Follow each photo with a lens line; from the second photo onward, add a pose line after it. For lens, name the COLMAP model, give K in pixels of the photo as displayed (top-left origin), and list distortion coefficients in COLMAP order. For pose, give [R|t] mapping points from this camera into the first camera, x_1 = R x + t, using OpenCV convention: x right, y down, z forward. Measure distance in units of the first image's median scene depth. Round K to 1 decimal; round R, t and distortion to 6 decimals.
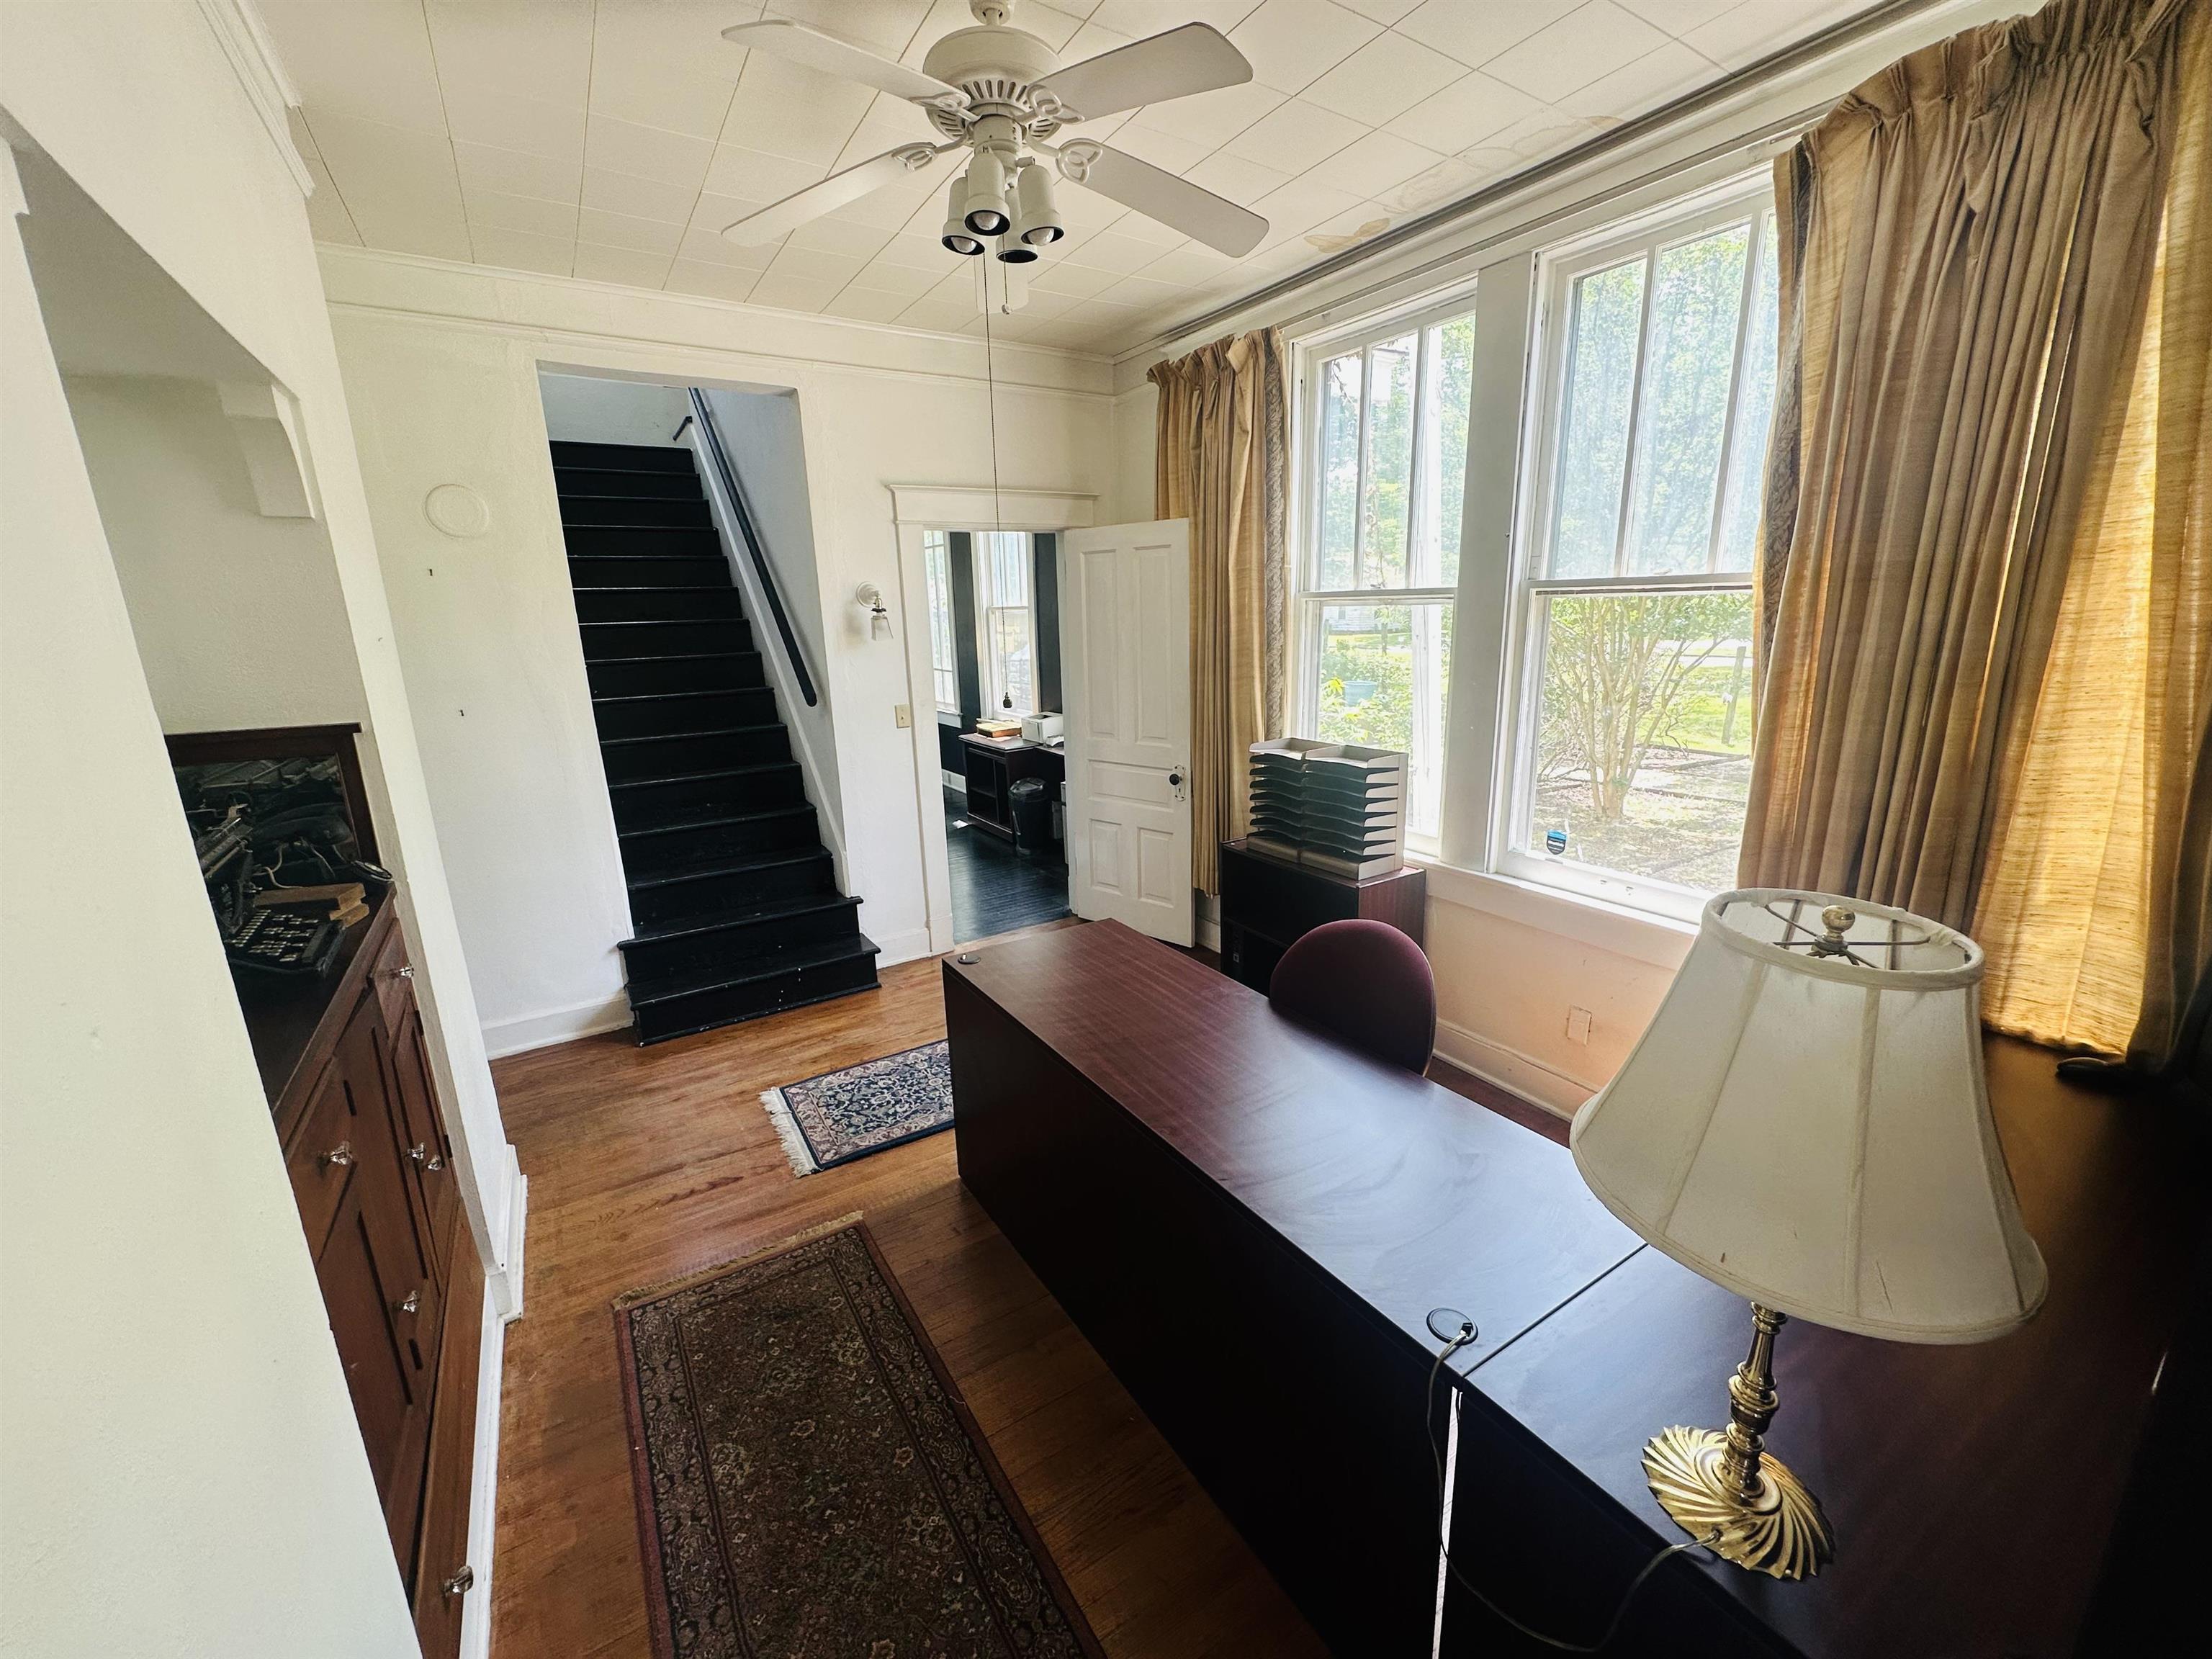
lens RADIAL K [[881.5, 0, 1105.0], [0, 881.5, 831.4], [0, 0, 1]] dist [-0.007157, 0.000975]
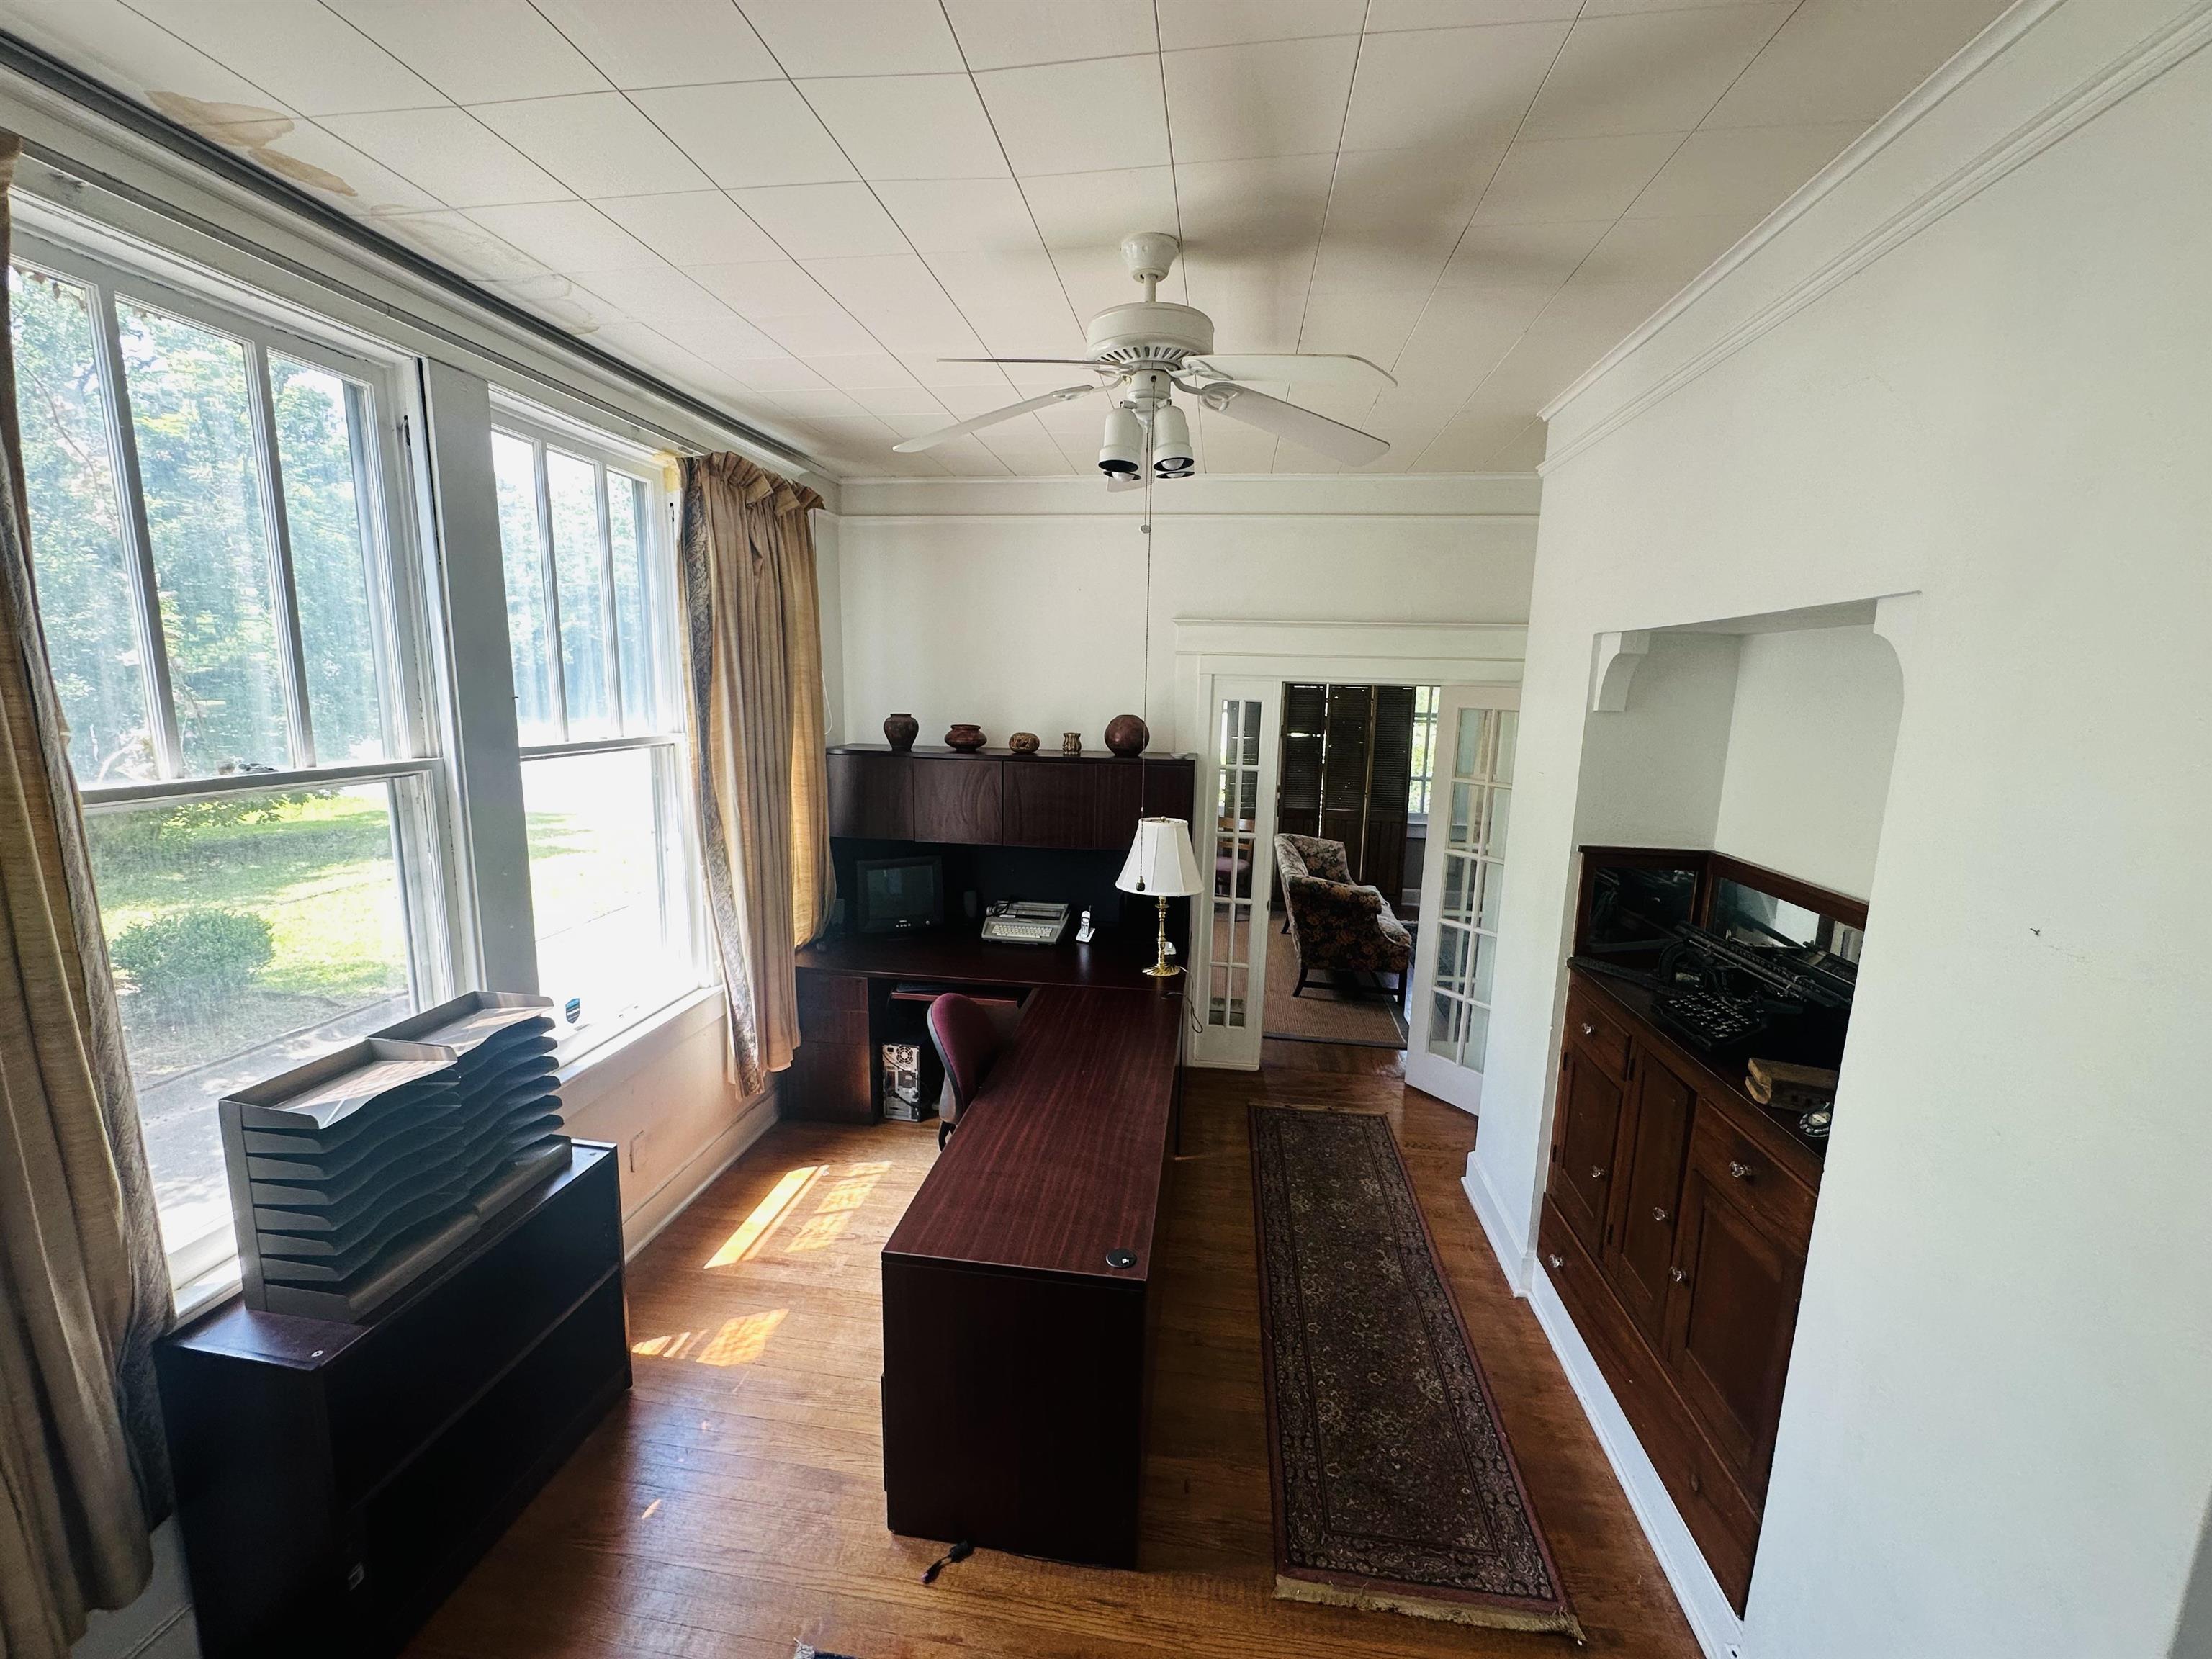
lens RADIAL K [[881.5, 0, 1105.0], [0, 881.5, 831.4], [0, 0, 1]] dist [-0.007157, 0.000975]
pose [[-0.768442, -0.097178, 0.632498, -0.557741], [0.149439, 0.933821, 0.325033, -0.426532], [-0.622226, 0.344289, -0.703065, 1.345075]]
